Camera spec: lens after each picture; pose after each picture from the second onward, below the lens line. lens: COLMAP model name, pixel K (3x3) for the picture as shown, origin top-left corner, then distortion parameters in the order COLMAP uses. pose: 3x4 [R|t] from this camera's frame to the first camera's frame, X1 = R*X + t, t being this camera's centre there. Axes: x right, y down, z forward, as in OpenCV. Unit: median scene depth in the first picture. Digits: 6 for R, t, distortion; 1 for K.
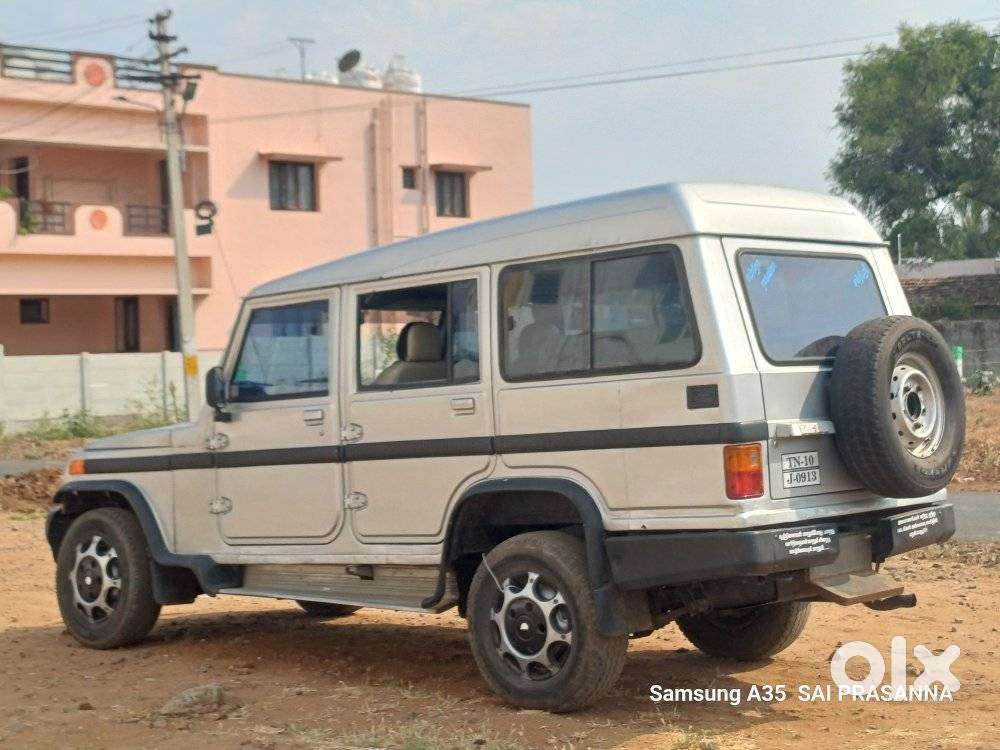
lens RADIAL K [[1852.3, 0, 500.0], [0, 1852.3, 375.0], [0, 0, 1]] dist [0.237479, -0.005382]
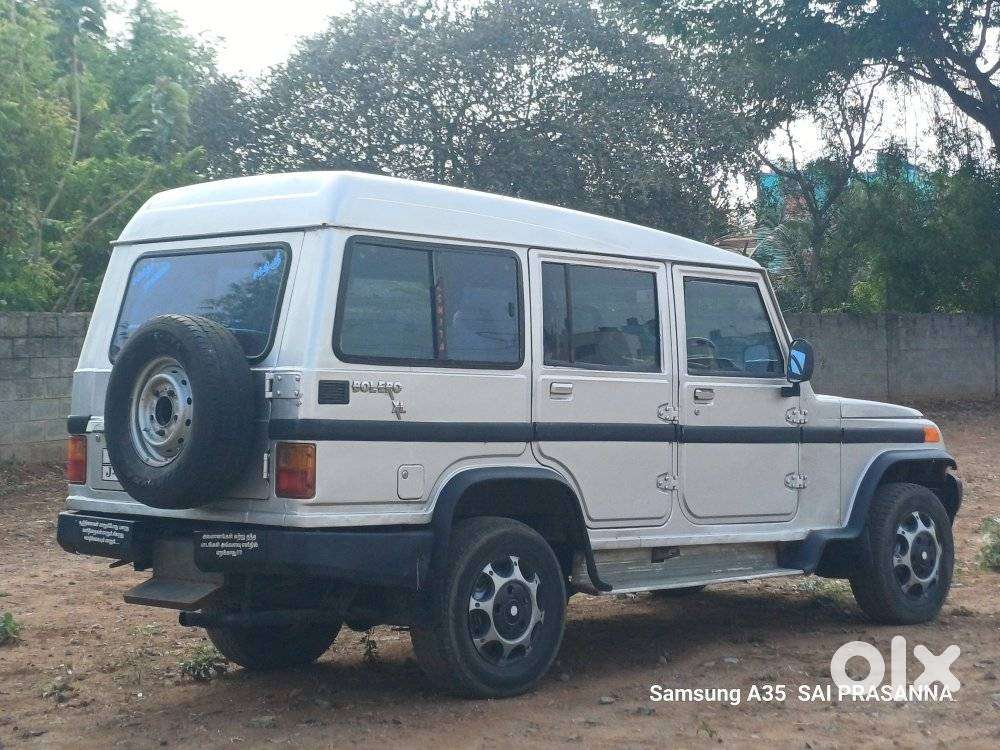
lens RADIAL K [[2029.0, 0, 462.8], [0, 2029.0, 371.5], [0, 0, 1]] dist [0.216796, 0.059511]
pose [[-0.111123, 0.037804, -0.993087, 1.211125], [0.016890, 0.999204, 0.036147, -0.037863], [0.993663, -0.012757, -0.111673, 1.252967]]
